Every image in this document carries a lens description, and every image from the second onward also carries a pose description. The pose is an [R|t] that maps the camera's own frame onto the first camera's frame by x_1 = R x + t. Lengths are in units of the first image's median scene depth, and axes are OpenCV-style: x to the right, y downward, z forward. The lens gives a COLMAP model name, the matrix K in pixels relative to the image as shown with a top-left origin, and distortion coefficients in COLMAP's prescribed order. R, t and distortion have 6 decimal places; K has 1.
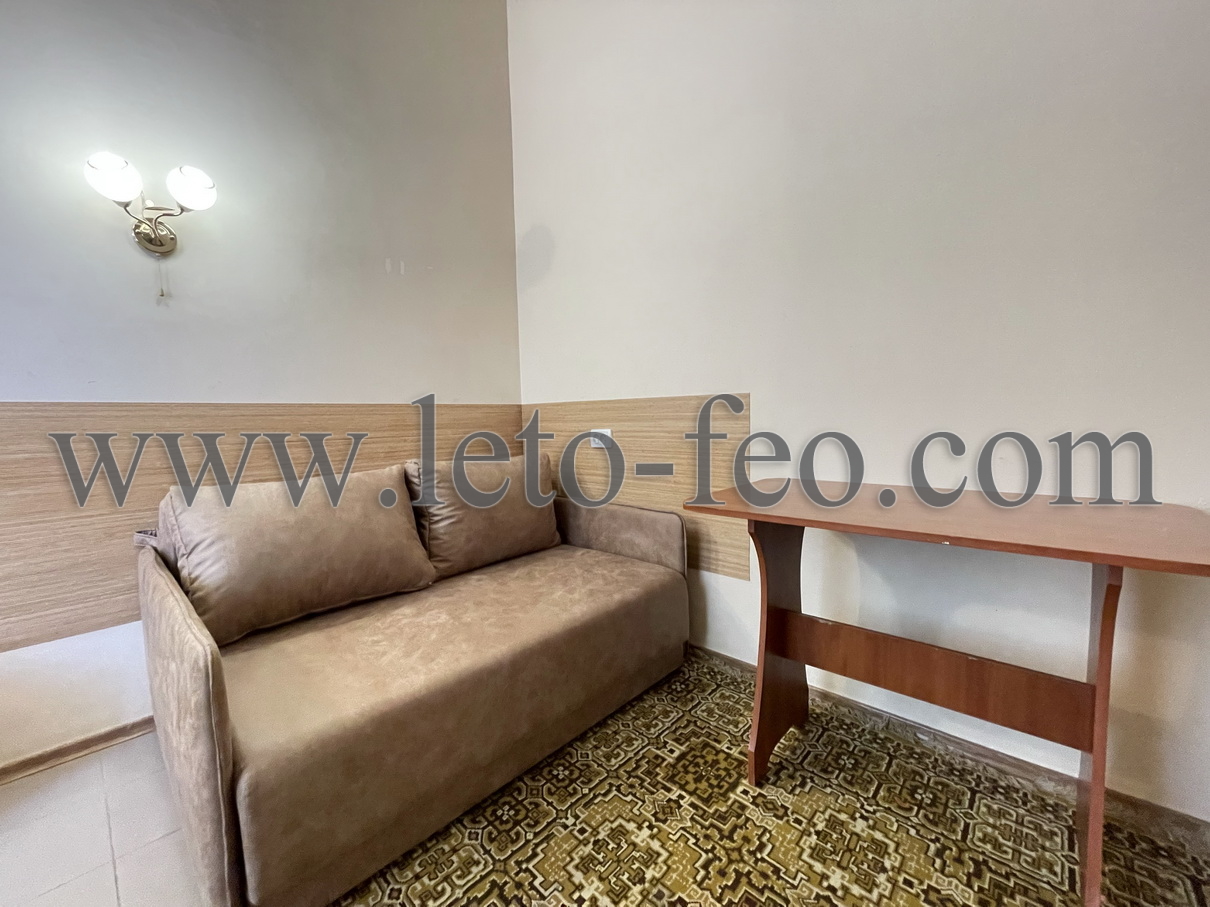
lens RADIAL K [[487.2, 0, 602.0], [0, 487.2, 455.5], [0, 0, 1]] dist [-0.004648, 0.000586]
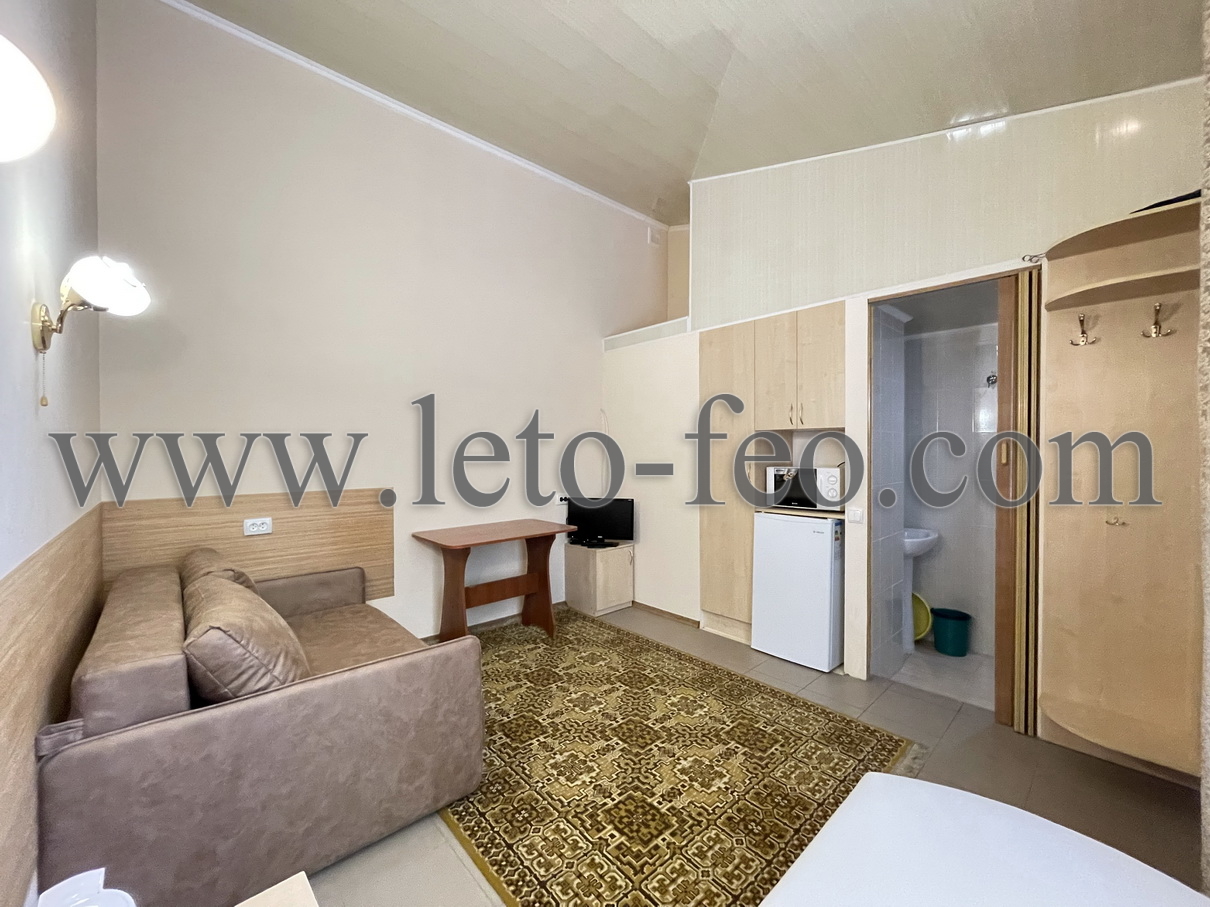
lens RADIAL K [[487.2, 0, 598.9], [0, 487.2, 459.3], [0, 0, 1]] dist [-0.004648, 0.000586]
pose [[0.092824, 0.004119, 0.995674, -1.617039], [0.080379, 0.996697, -0.011617, -0.172617], [-0.992433, 0.081110, 0.092187, 0.104181]]
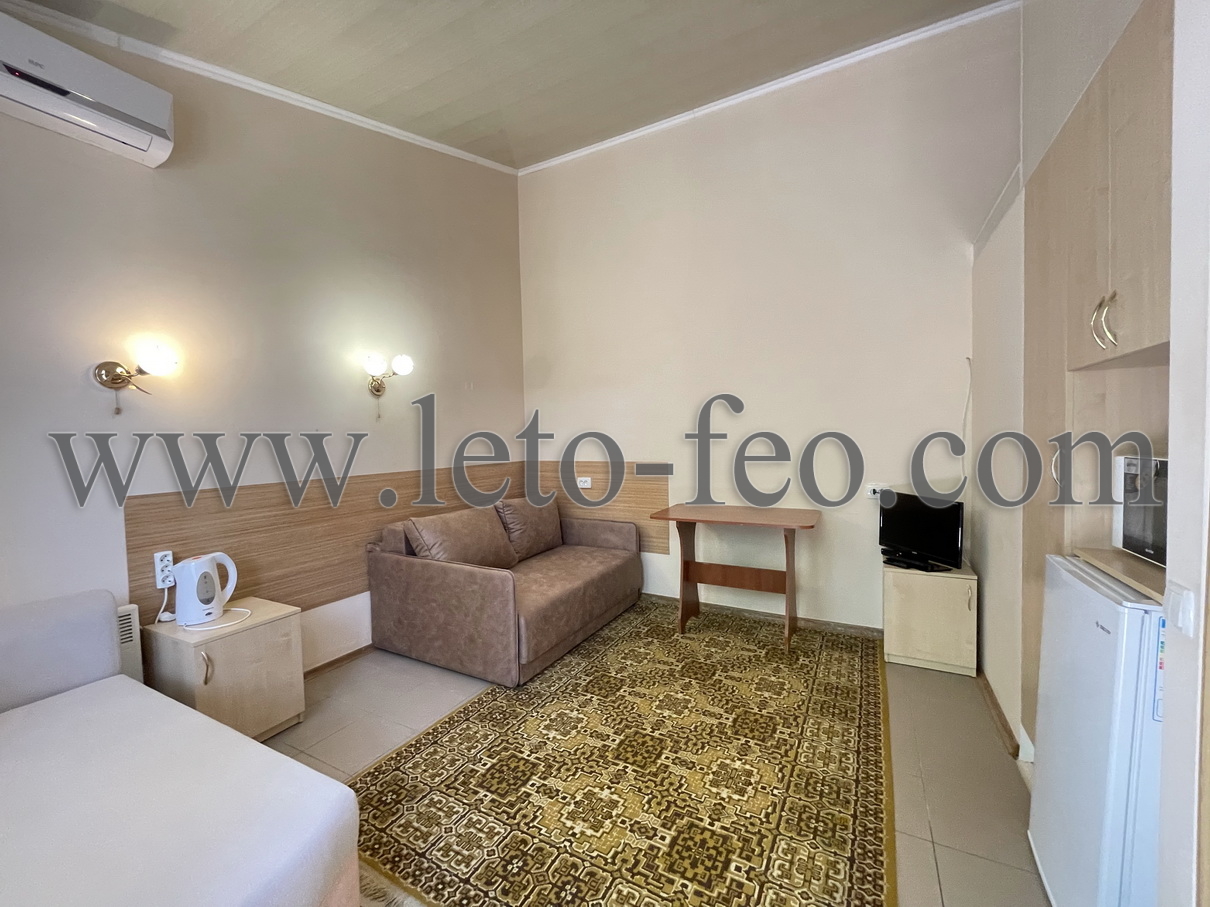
lens RADIAL K [[487.2, 0, 606.5], [0, 487.2, 454.3], [0, 0, 1]] dist [-0.004648, 0.000586]
pose [[0.967811, -0.006315, 0.251599, -0.546717], [0.017814, 0.998897, -0.043454, -0.089637], [-0.251047, 0.046537, 0.966855, -1.084619]]
